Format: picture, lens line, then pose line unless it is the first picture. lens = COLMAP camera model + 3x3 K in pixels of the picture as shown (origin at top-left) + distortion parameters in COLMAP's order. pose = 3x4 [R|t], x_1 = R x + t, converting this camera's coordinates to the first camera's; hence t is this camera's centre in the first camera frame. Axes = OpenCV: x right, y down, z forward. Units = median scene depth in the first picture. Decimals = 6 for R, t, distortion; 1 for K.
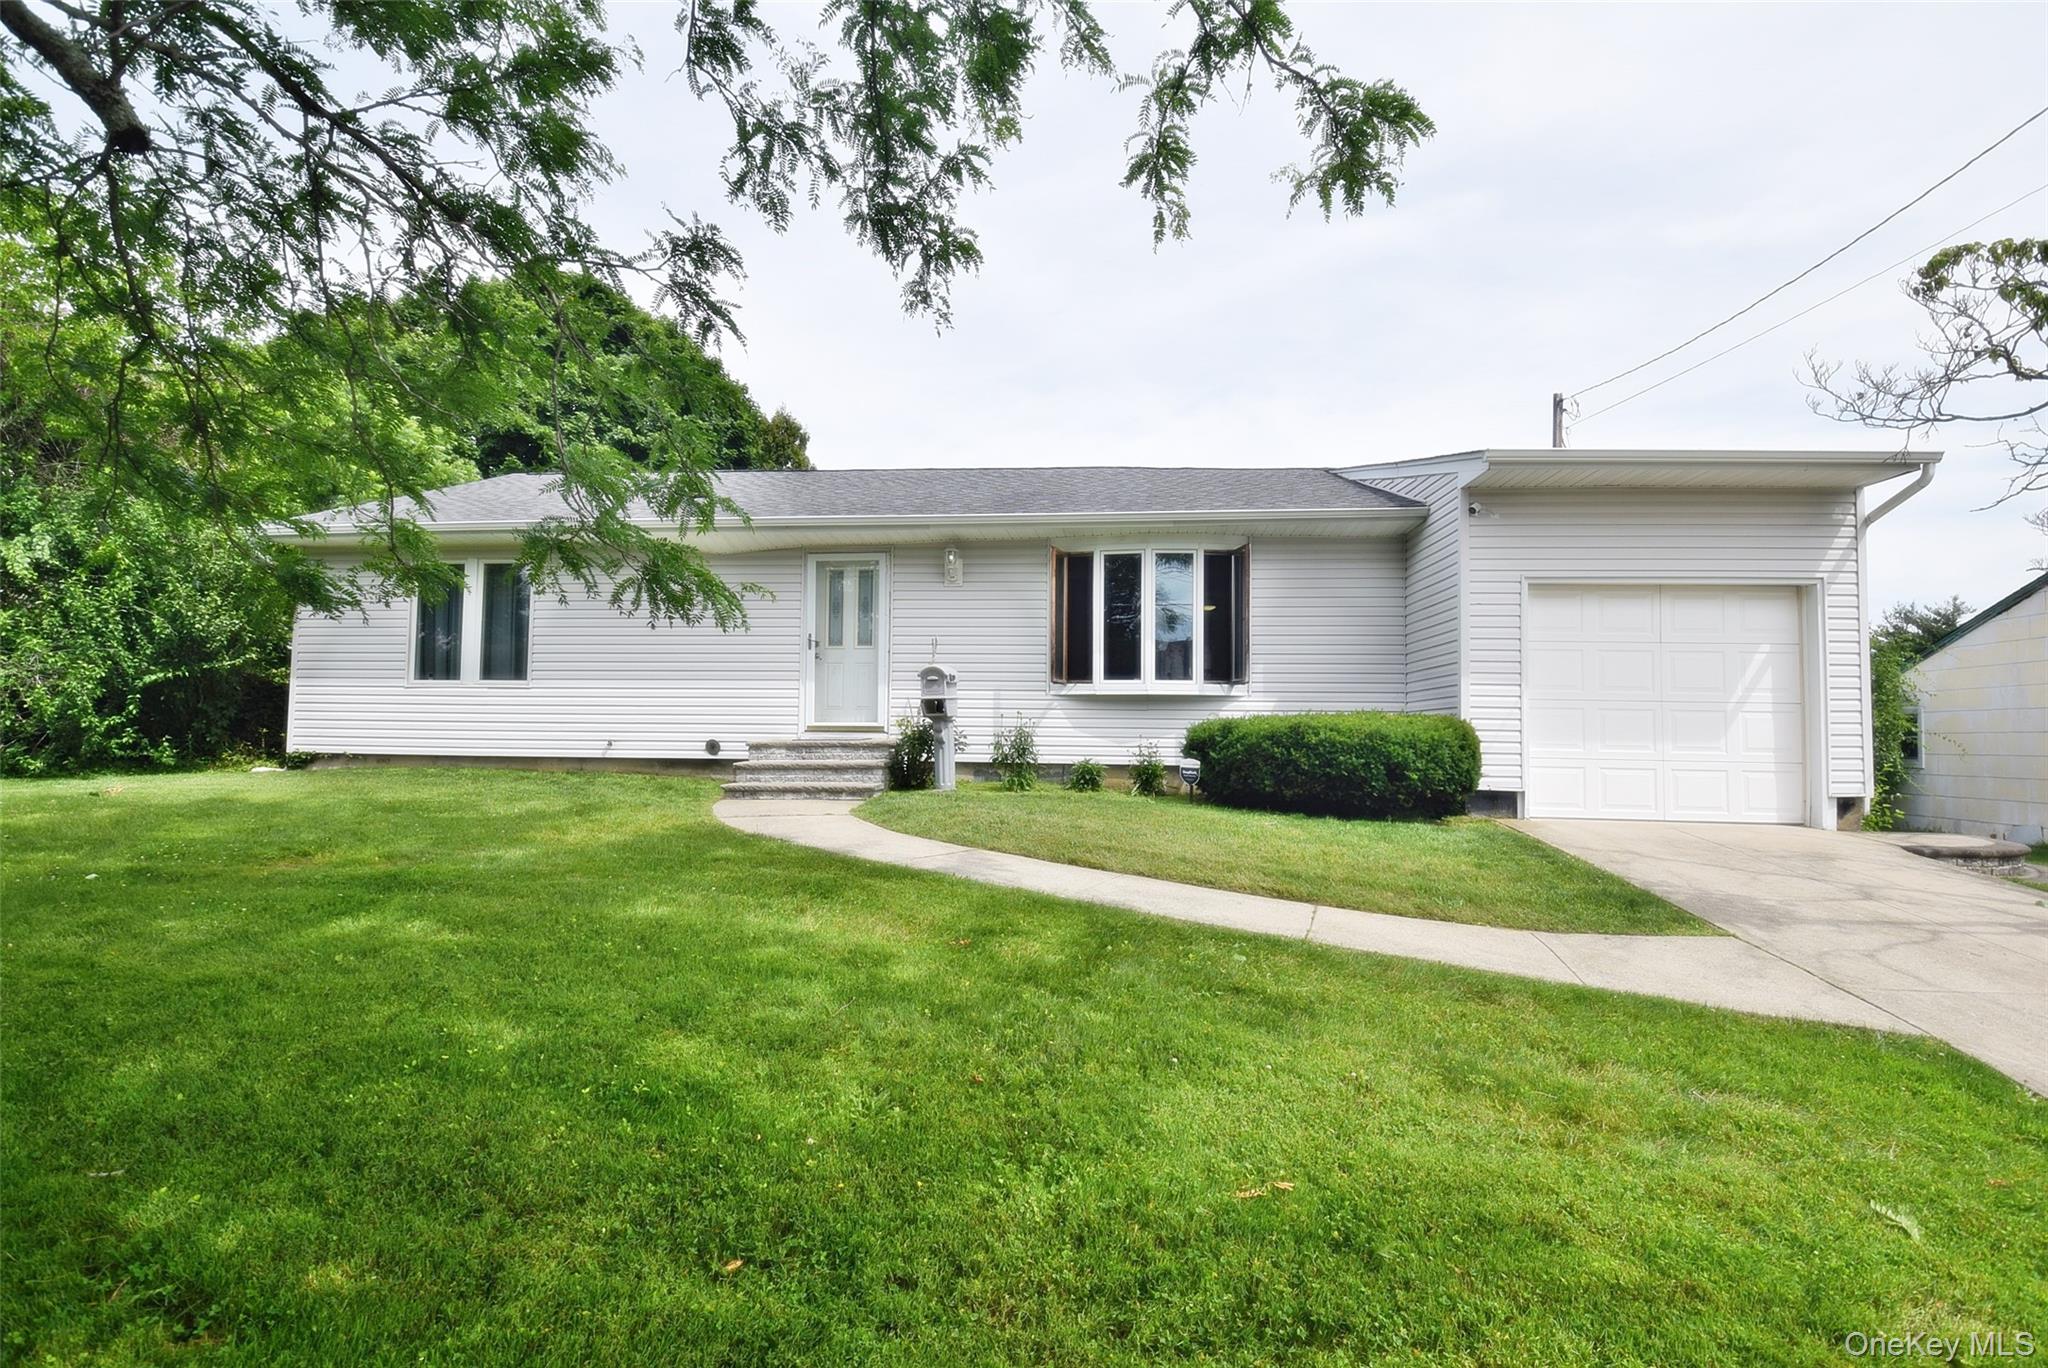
lens RADIAL K [[909.2, 0, 1017.6], [0, 909.2, 696.9], [0, 0, 1]] dist [0.014936, -0.018061]
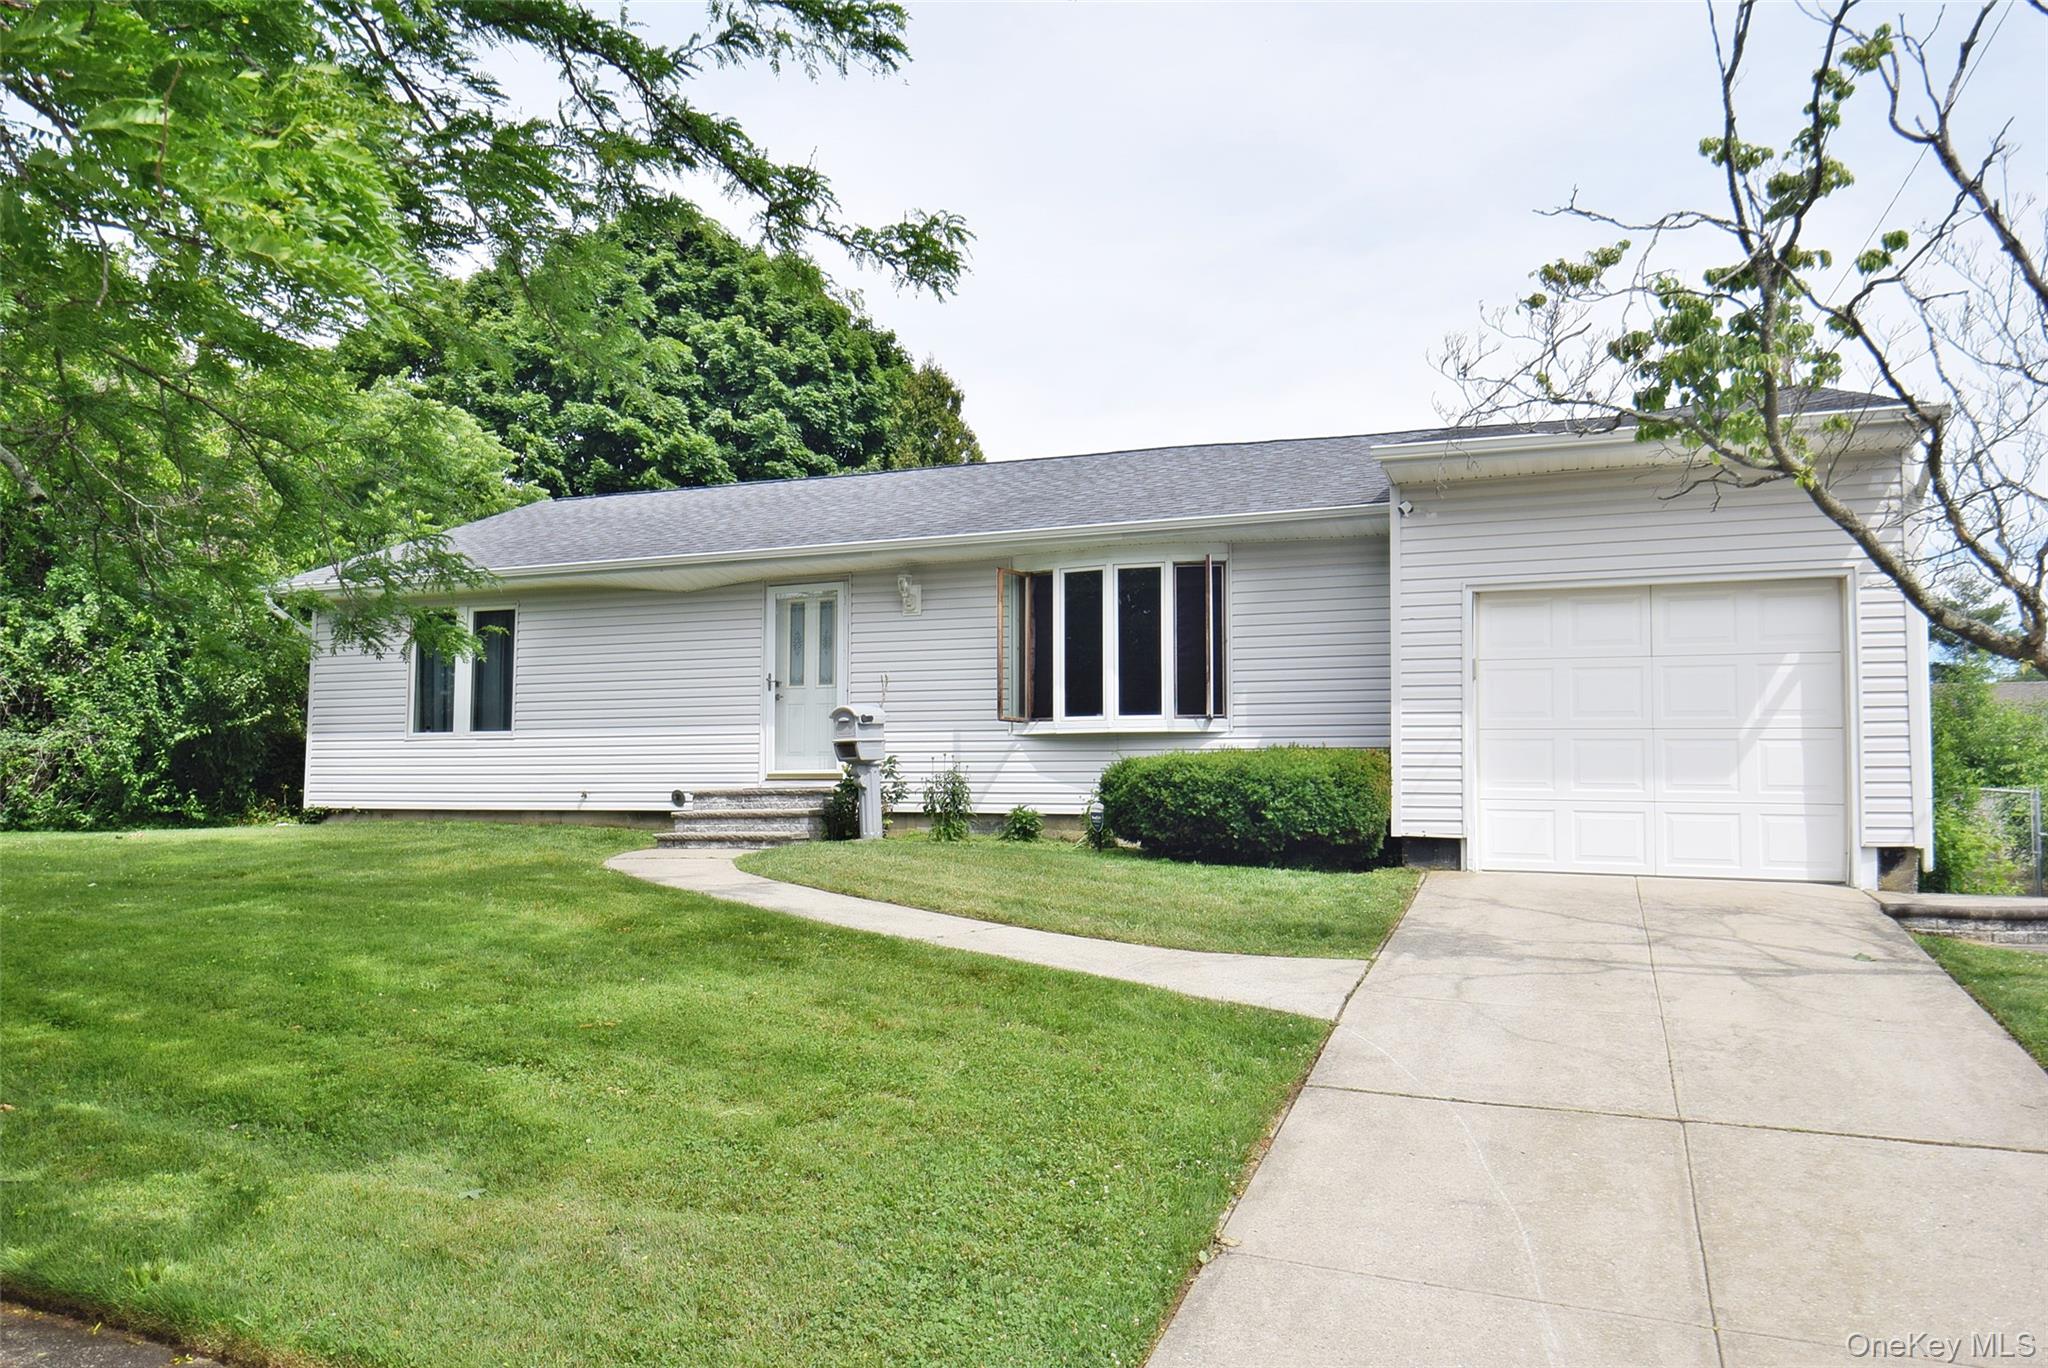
lens RADIAL K [[1456.6, 0, 1023.6], [0, 1456.6, 700.0], [0, 0, 1]] dist [0.058620, 0.001373]
pose [[0.956056, -0.026372, -0.291995, 0.466716], [0.017282, 0.999284, -0.033666, 0.011779], [0.292674, 0.027140, 0.955827, -0.348016]]
